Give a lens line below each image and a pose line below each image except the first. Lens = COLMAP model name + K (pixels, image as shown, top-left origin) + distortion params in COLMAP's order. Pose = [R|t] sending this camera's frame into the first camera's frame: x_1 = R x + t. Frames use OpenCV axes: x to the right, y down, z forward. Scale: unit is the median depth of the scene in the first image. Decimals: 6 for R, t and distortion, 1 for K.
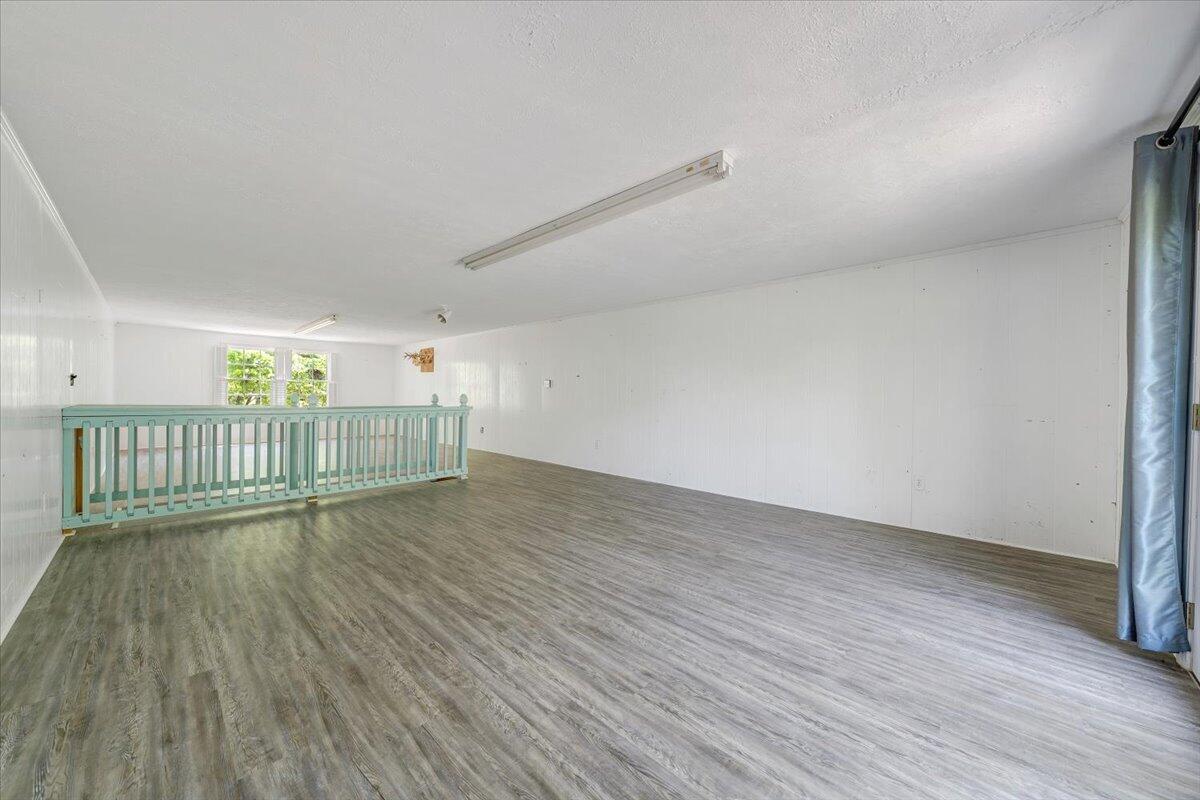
lens RADIAL K [[423.7, 0, 600.0], [0, 423.7, 400.0], [0, 0, 1]] dist [-0.009977, 0.000110]
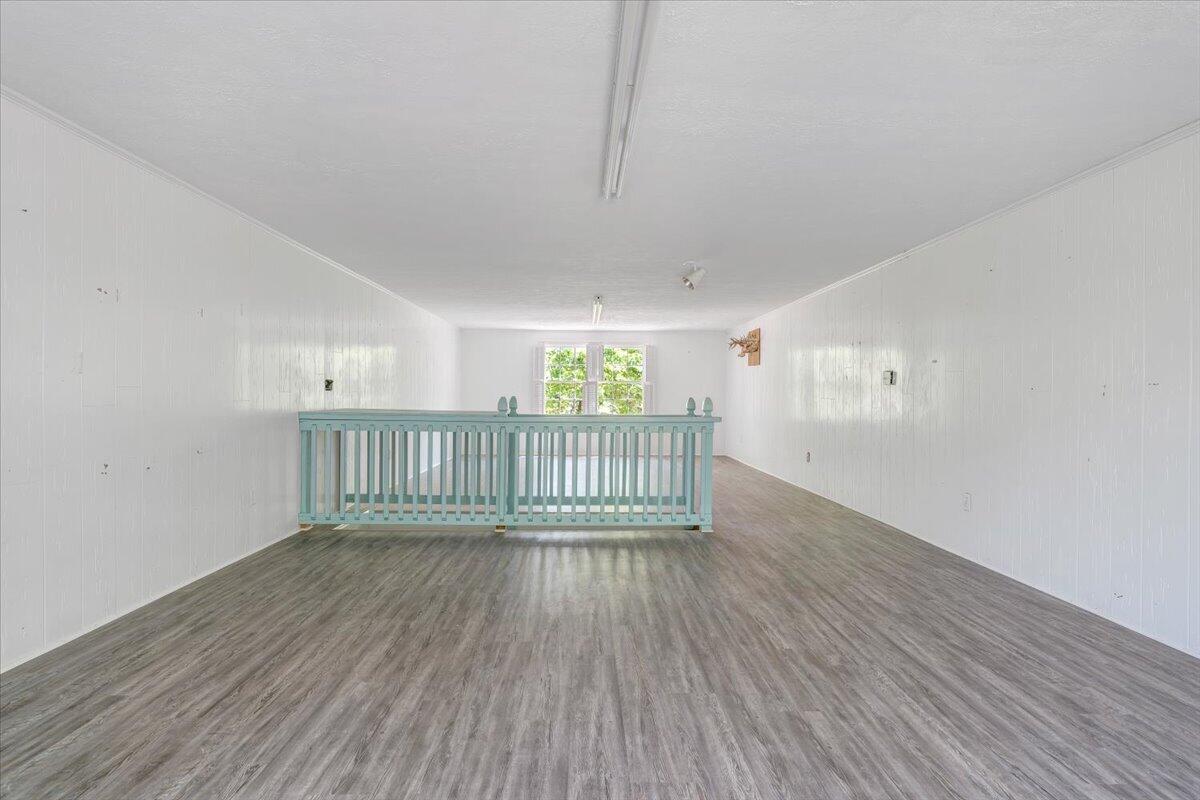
lens RADIAL K [[629.2, 0, 600.0], [0, 629.2, 400.0], [0, 0, 1]] dist [0.001400, 0.000445]
pose [[0.704133, -0.000978, -0.710068, 0.376447], [-0.006939, 0.999942, -0.008258, -0.002743], [0.710035, 0.010741, 0.704085, 0.356308]]
